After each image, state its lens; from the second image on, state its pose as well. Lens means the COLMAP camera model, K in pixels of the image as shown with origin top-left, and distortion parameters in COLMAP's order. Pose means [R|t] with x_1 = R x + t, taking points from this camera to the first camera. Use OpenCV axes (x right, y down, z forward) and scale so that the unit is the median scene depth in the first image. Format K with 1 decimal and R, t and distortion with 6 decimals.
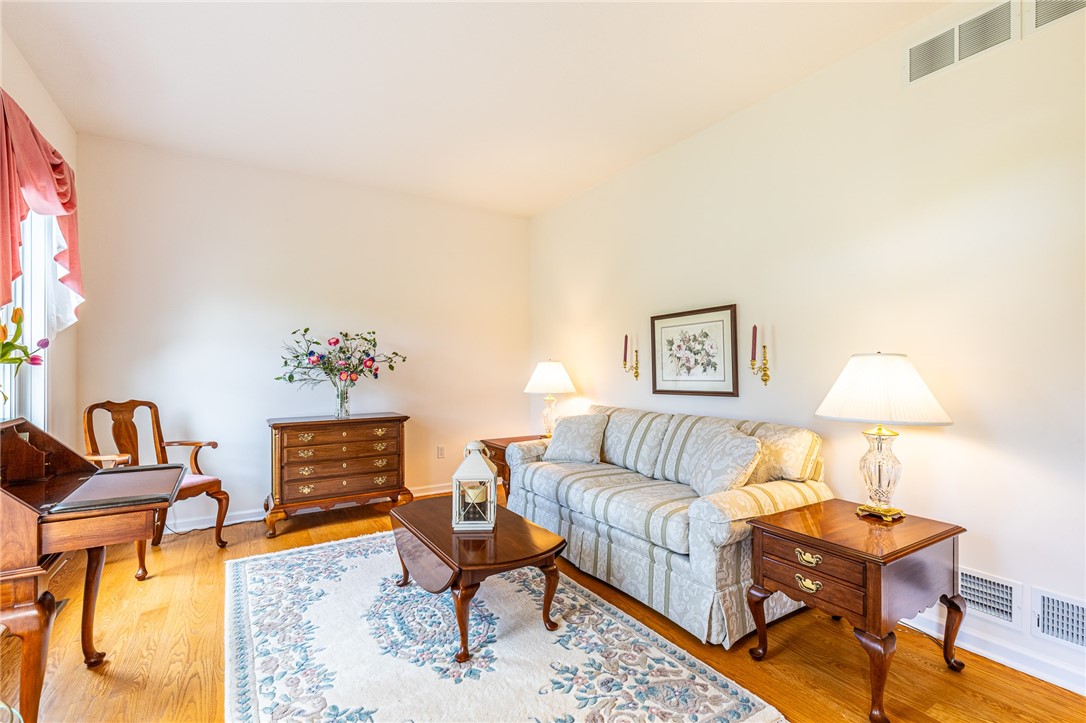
lens RADIAL K [[487.7, 0, 545.4], [0, 487.7, 366.2], [0, 0, 1]] dist [0.008171, -0.000972]
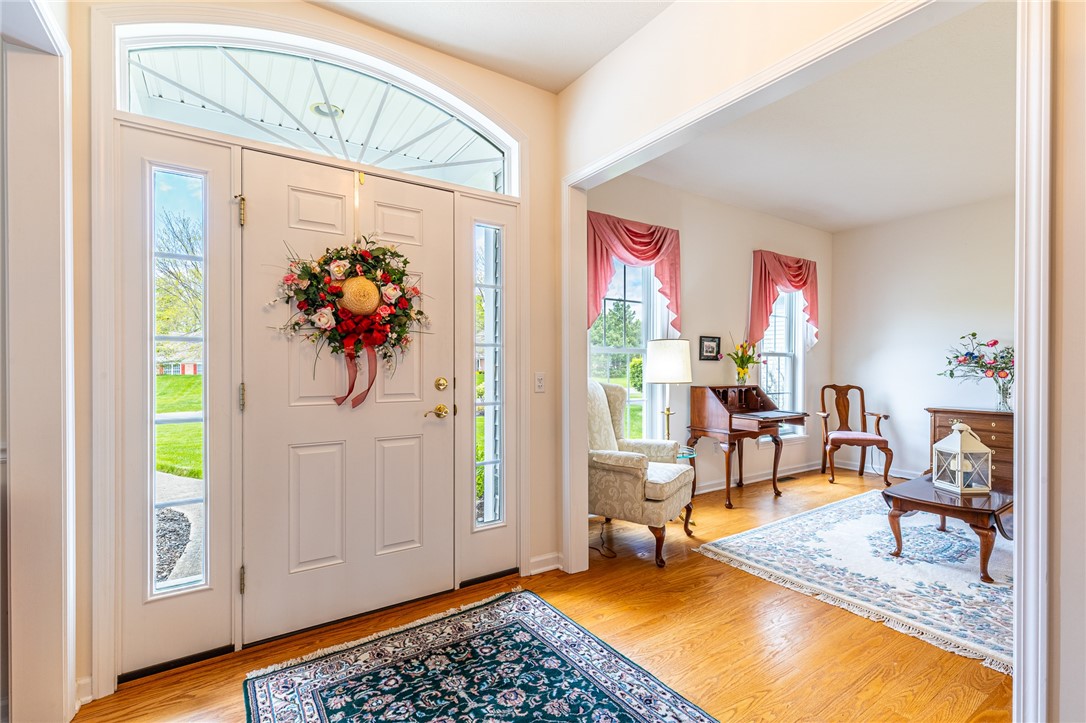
lens RADIAL K [[487.7, 0, 545.4], [0, 487.7, 366.2], [0, 0, 1]] dist [0.008171, -0.000972]
pose [[0.022981, 0.003099, -0.999731, 0.796626], [-0.001217, 0.999995, 0.003071, 0.001112], [0.999735, 0.001146, 0.022985, -0.079715]]
